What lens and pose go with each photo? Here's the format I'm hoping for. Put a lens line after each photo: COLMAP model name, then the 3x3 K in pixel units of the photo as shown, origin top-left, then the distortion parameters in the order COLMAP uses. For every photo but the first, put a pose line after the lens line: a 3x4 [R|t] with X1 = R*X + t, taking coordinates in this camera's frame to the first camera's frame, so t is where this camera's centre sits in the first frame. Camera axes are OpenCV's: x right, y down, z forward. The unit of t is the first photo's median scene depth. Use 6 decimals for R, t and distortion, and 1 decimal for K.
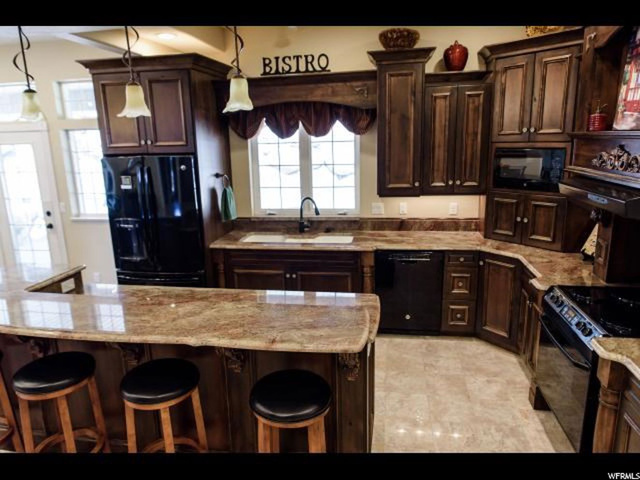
lens RADIAL K [[445.3, 0, 311.3], [0, 445.3, 239.3], [0, 0, 1]] dist [-0.003411, 0.000336]
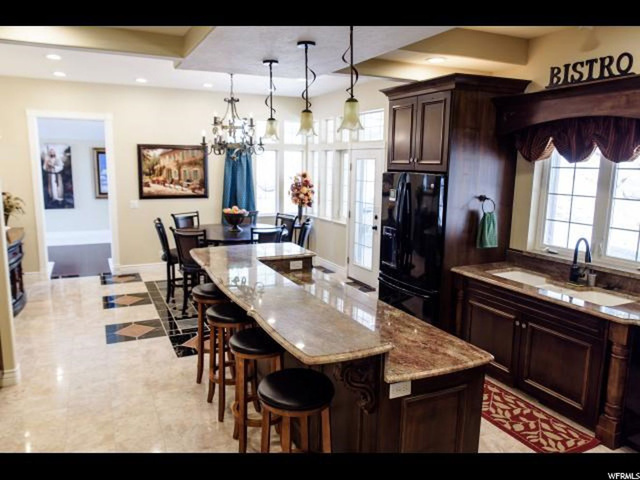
lens RADIAL K [[467.8, 0, 304.3], [0, 467.8, 239.9], [0, 0, 1]] dist [-0.001549, -0.002646]
pose [[0.573347, 0.170811, -0.801309, 0.399703], [-0.211854, 0.975673, 0.056395, -0.036398], [0.791449, 0.137427, 0.595586, 0.140015]]
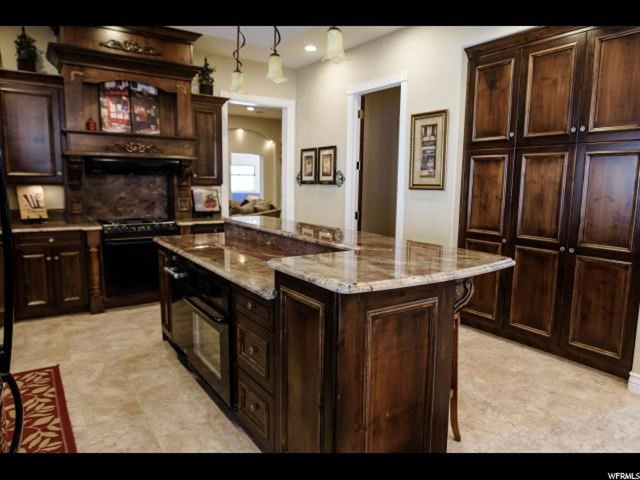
lens RADIAL K [[424.9, 0, 320.0], [0, 424.9, 240.0], [0, 0, 1]] dist [-0.006022, -0.001894]
pose [[-0.709036, -0.077159, 0.700938, -0.747385], [0.165141, 0.948186, 0.271424, -0.089667], [-0.685563, 0.308203, -0.659557, 1.020525]]
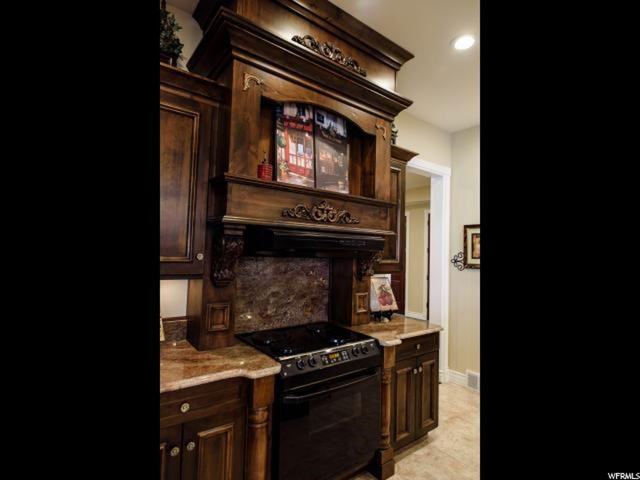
lens RADIAL K [[316.6, 0, 320.0], [0, 316.6, 240.0], [0, 0, 1]] dist [-0.002322, -0.000309]
pose [[-0.735597, 0.037222, 0.676396, 0.059332], [0.146613, 0.983571, 0.105320, -0.110003], [-0.661363, 0.176641, -0.728969, 0.914122]]
